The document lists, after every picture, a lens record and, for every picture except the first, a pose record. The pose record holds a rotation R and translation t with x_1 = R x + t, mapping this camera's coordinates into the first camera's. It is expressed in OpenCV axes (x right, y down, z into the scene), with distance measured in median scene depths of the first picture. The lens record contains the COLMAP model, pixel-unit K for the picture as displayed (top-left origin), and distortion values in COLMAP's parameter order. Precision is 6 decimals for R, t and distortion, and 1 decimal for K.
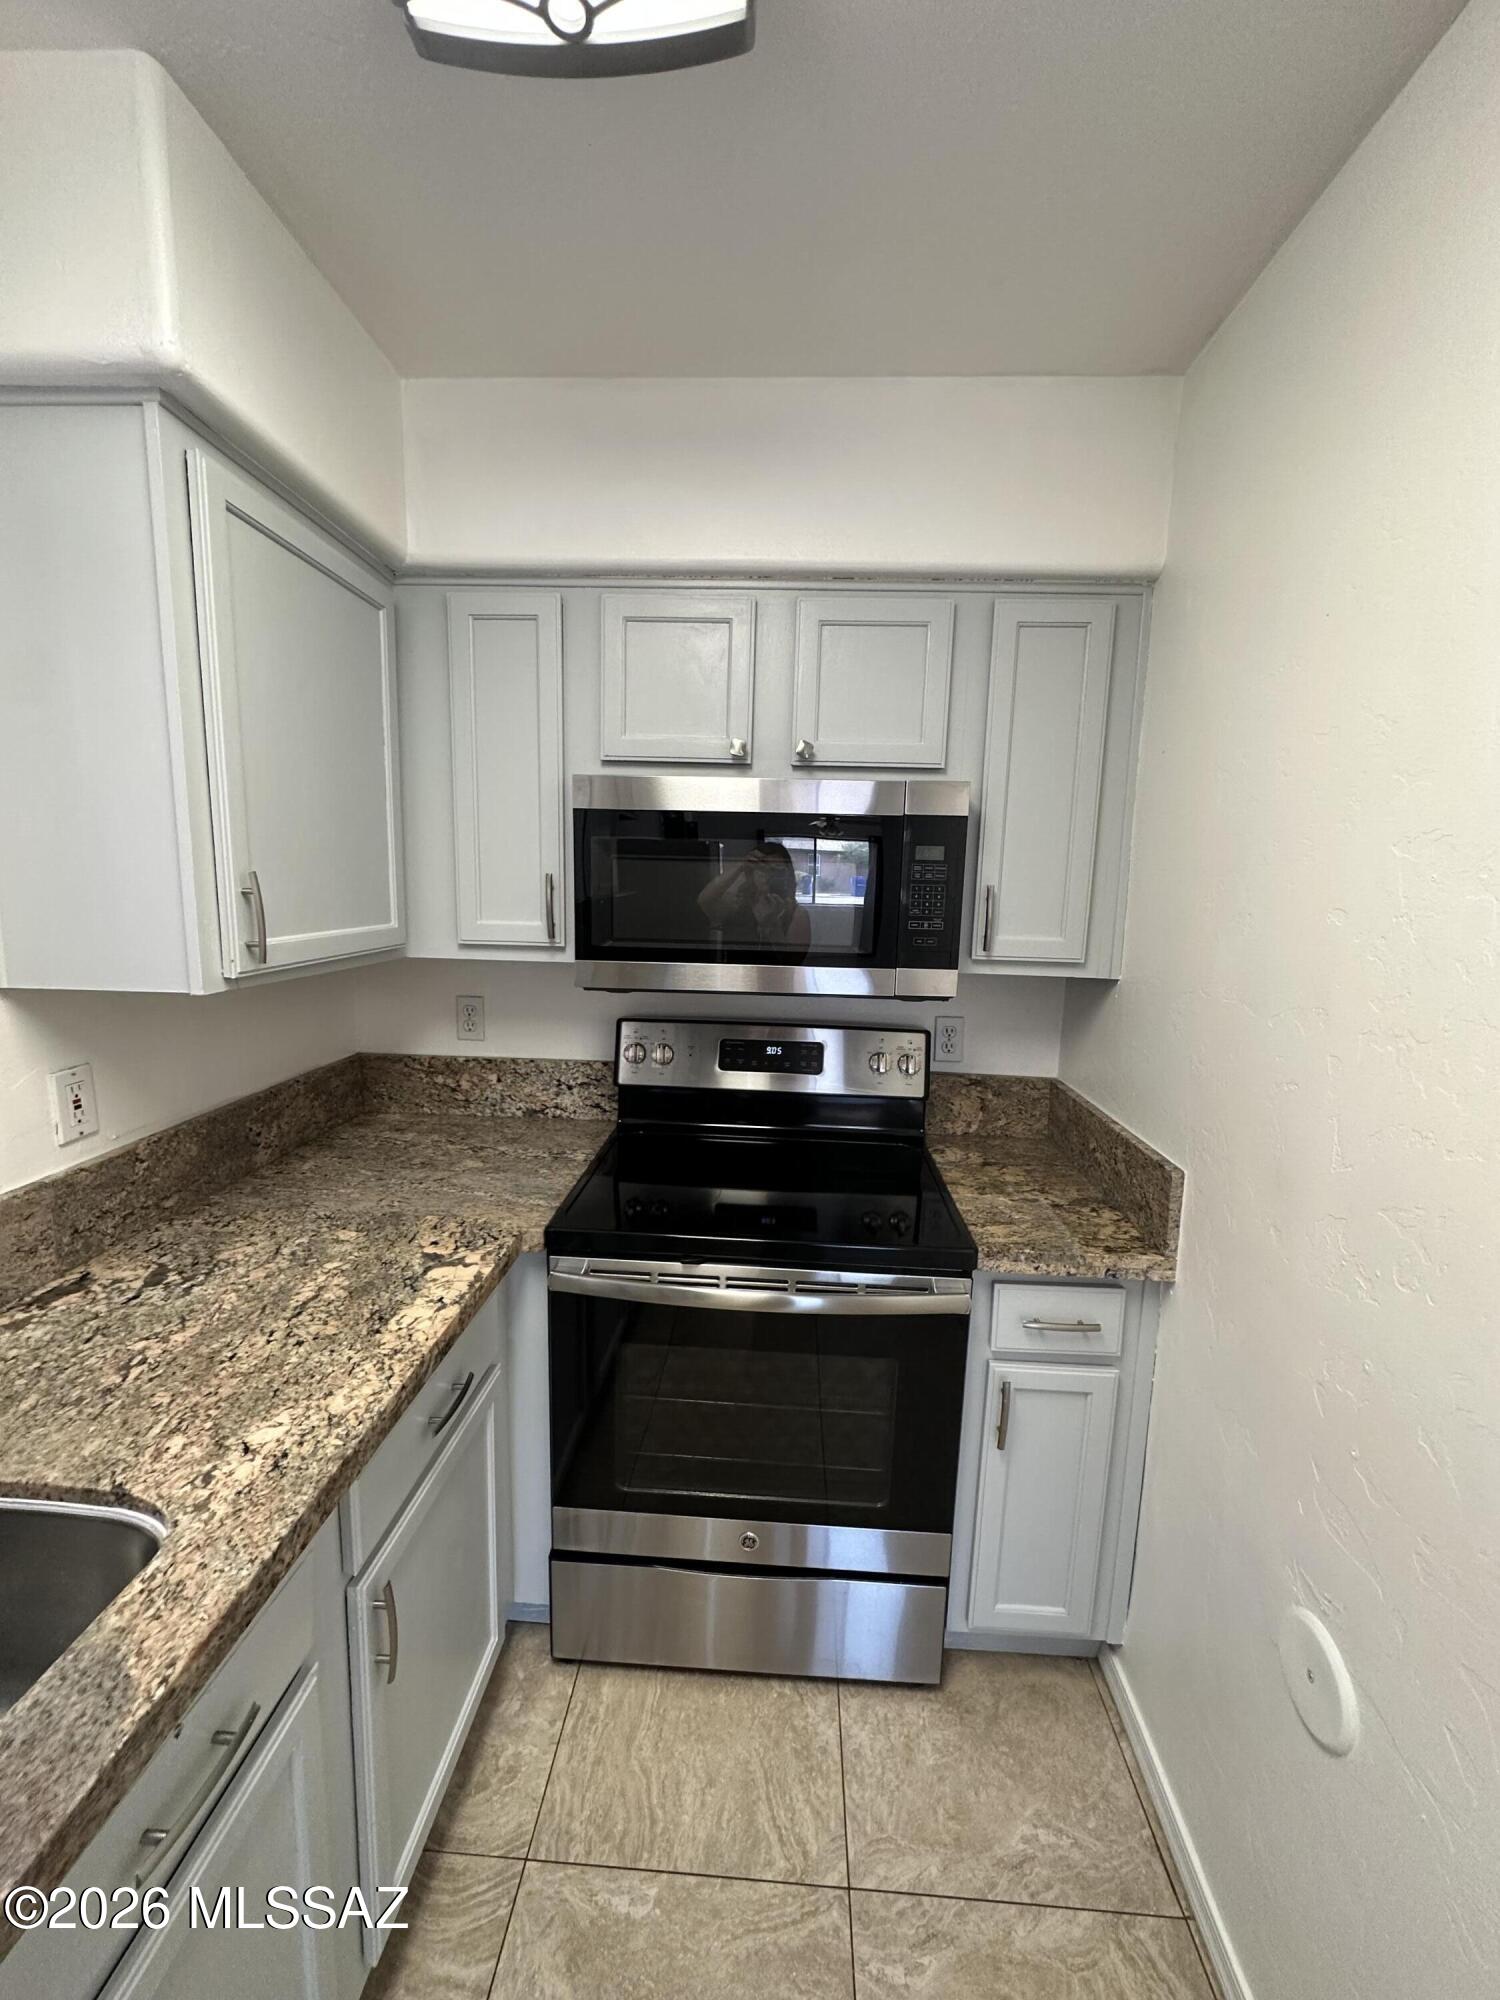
lens RADIAL K [[798.9, 0, 750.6], [0, 798.9, 998.6], [0, 0, 1]] dist [-0.002324, 0.000740]
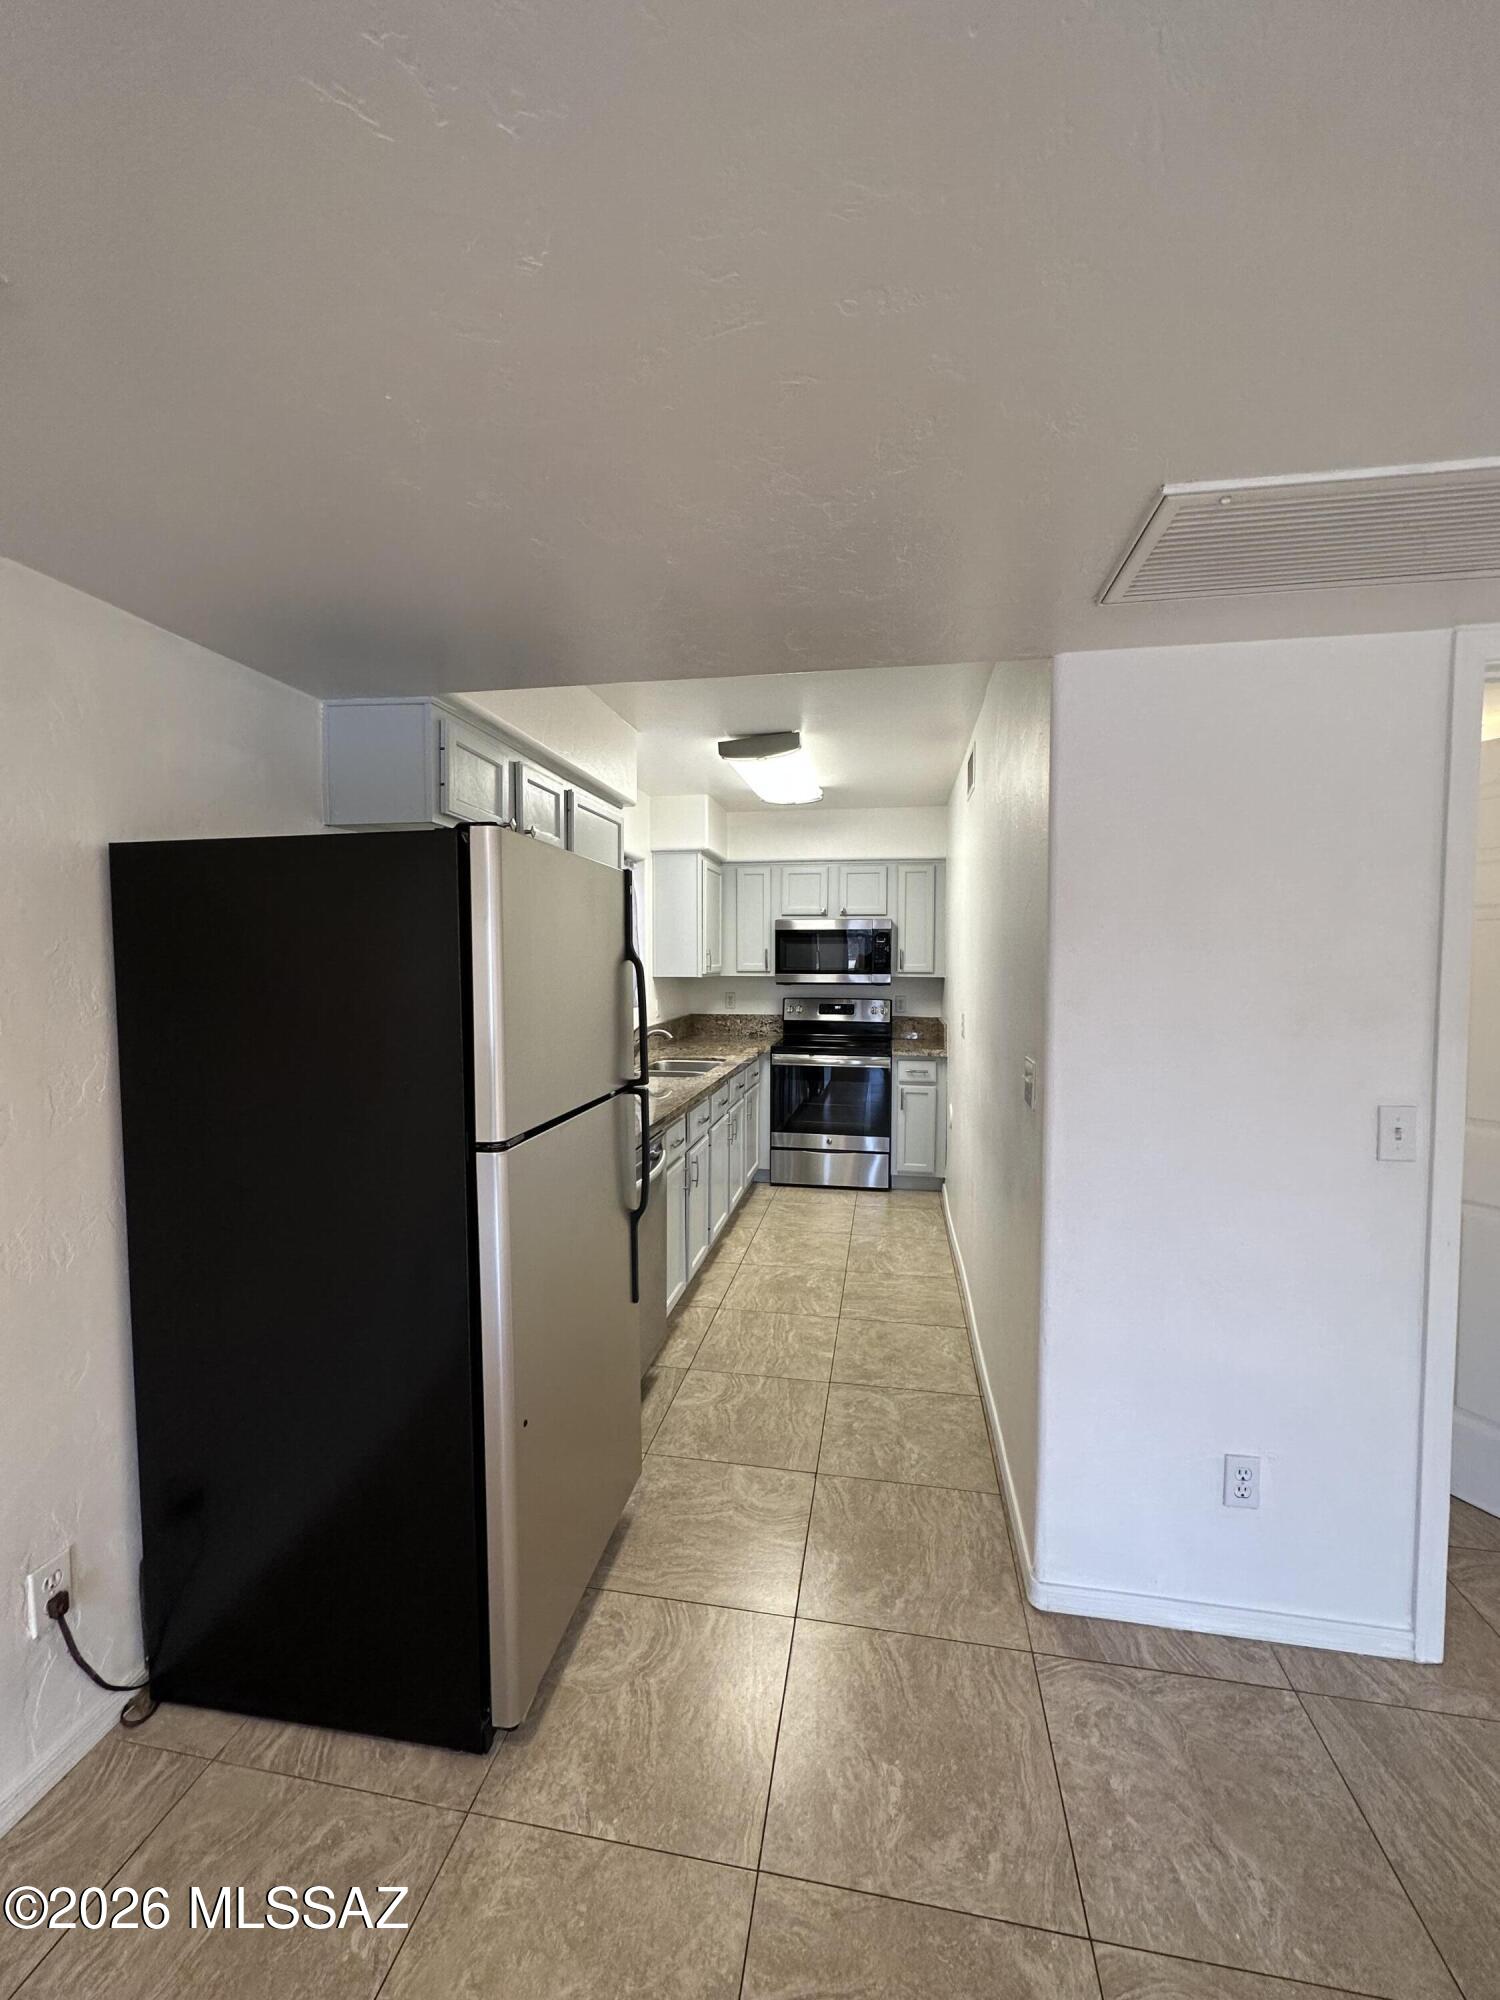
lens RADIAL K [[798.9, 0, 750.6], [0, 798.9, 998.6], [0, 0, 1]] dist [-0.002324, 0.000740]
pose [[0.992733, -0.015677, -0.119316, 0.077144], [0.003705, 0.994990, -0.099907, 0.396797], [0.120284, 0.098739, 0.987817, -2.361954]]
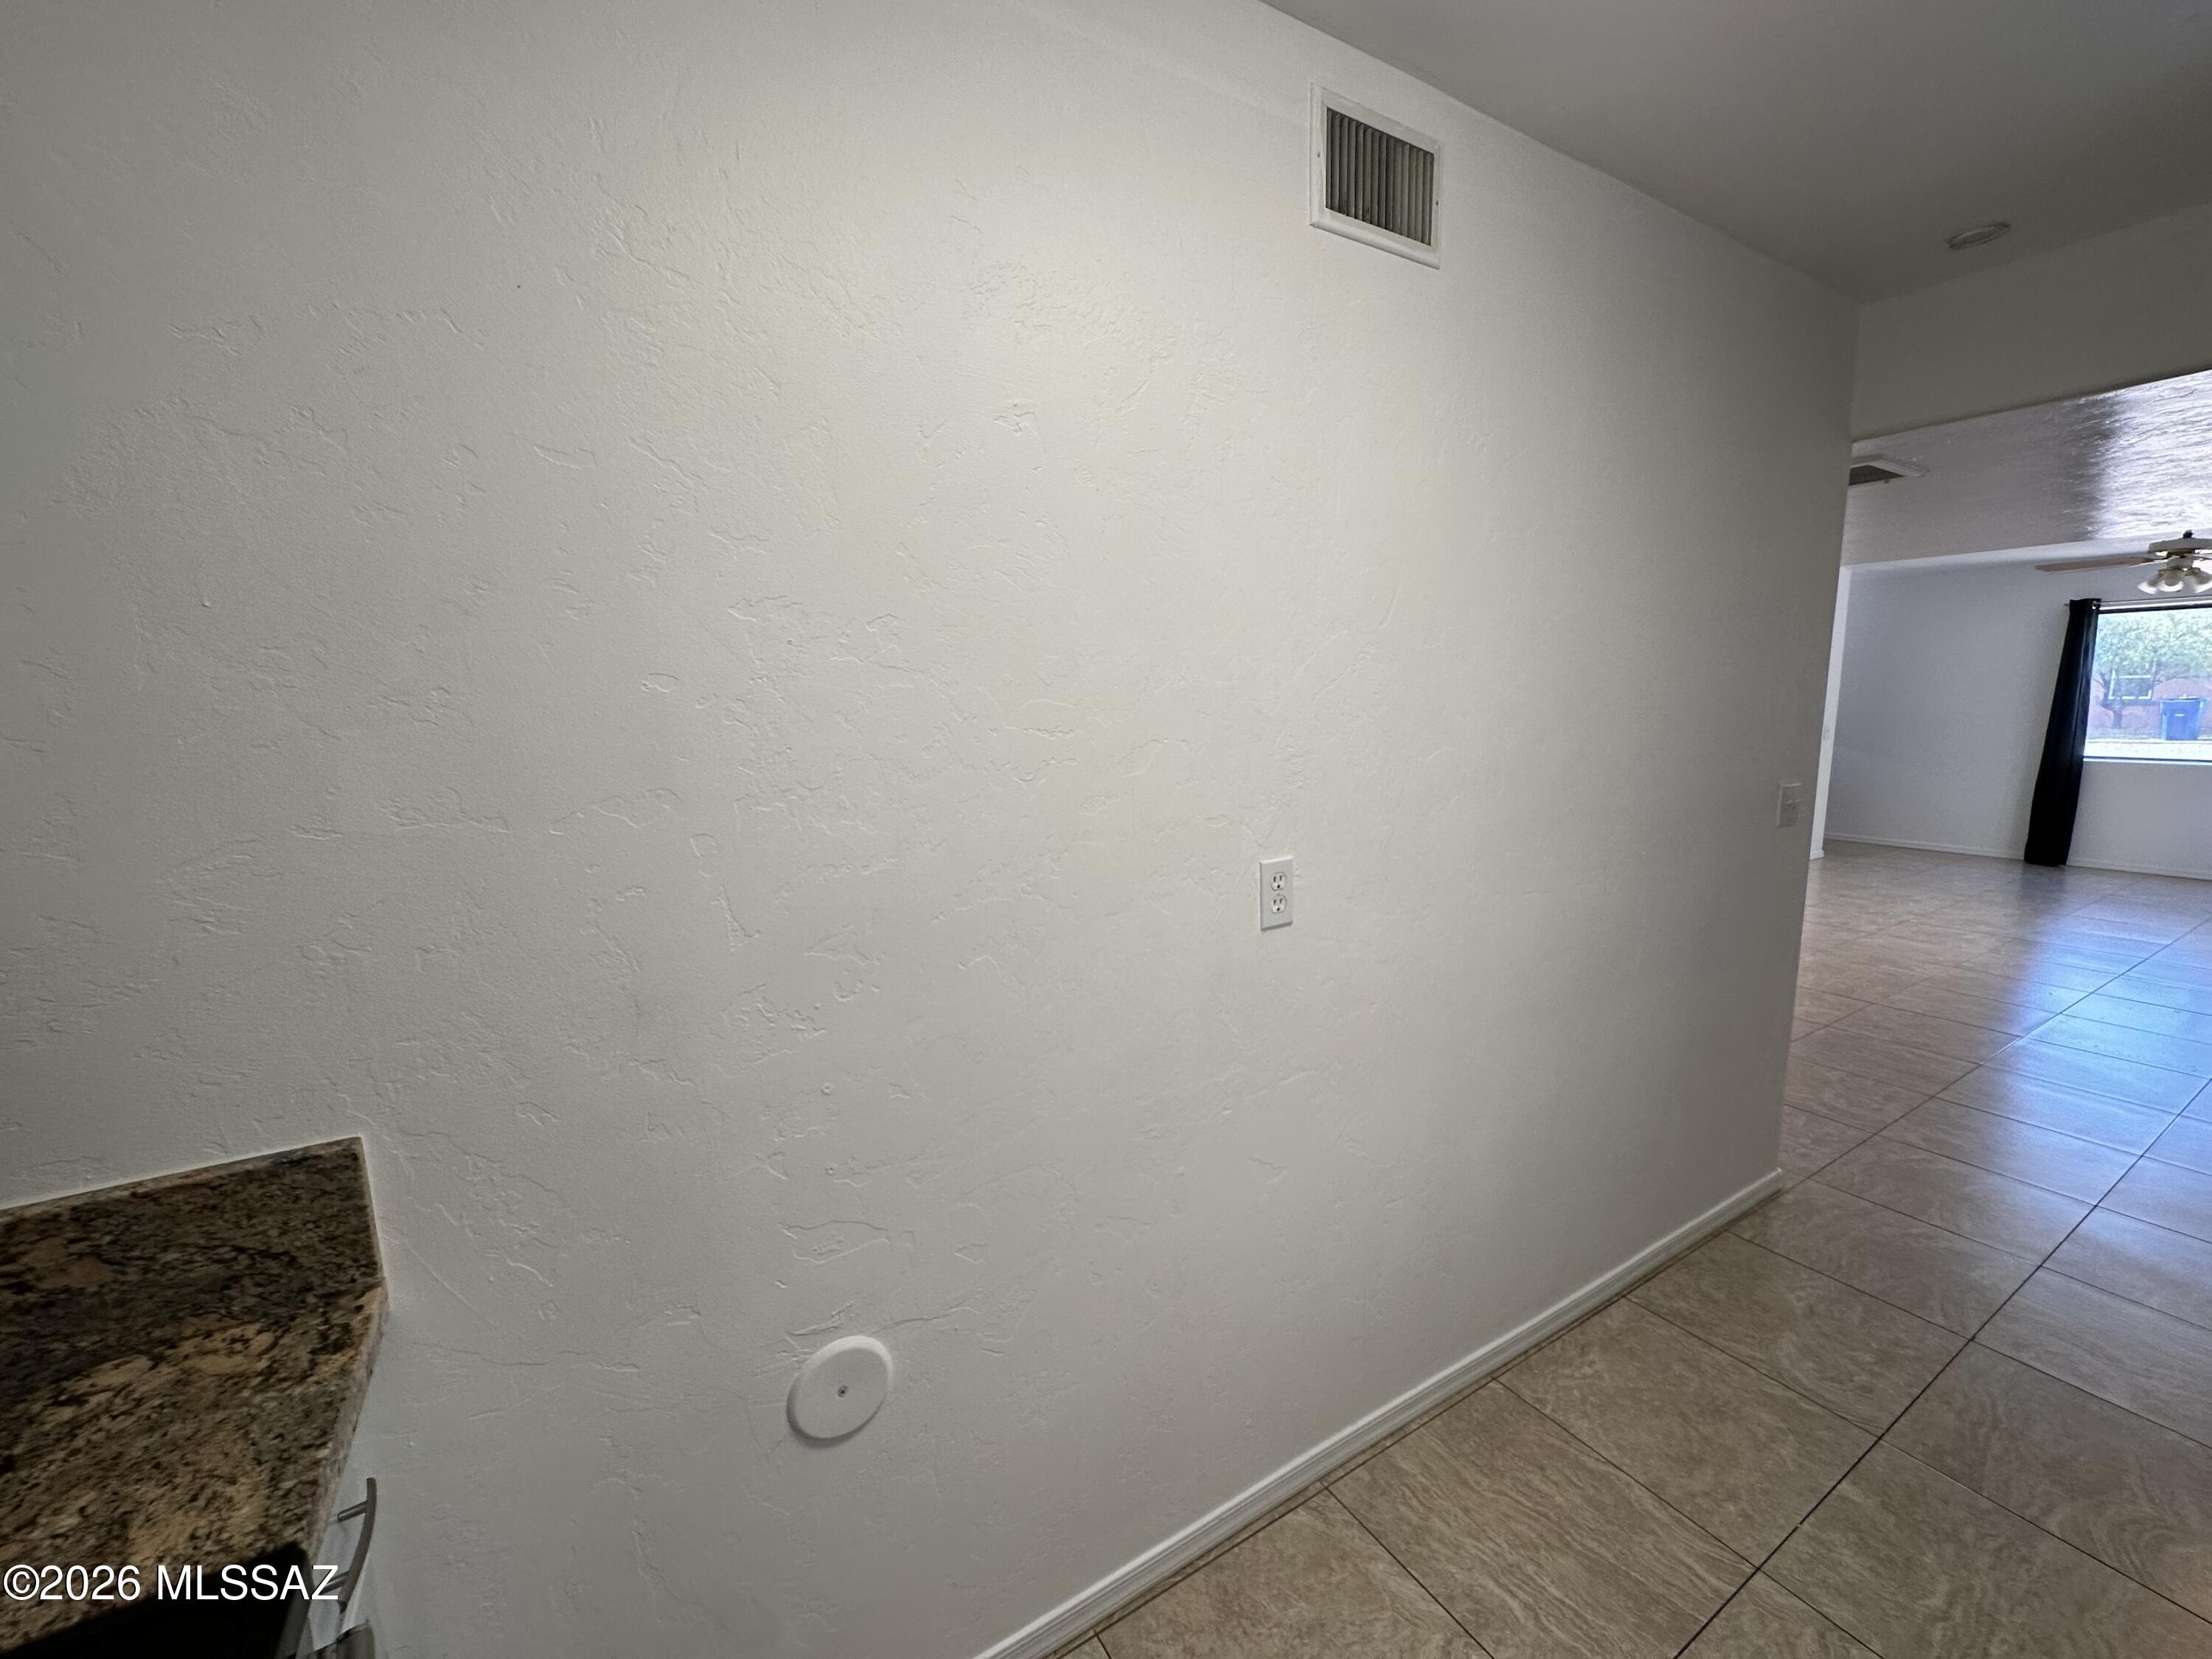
lens RADIAL K [[883.6, 0, 1103.3], [0, 883.6, 829.7], [0, 0, 1]] dist [-0.002324, 0.000740]
pose [[-0.563779, -0.132361, 0.815251, -0.231281], [0.122955, 0.962626, 0.241316, -0.077957], [-0.816722, 0.236288, -0.526434, 0.734470]]
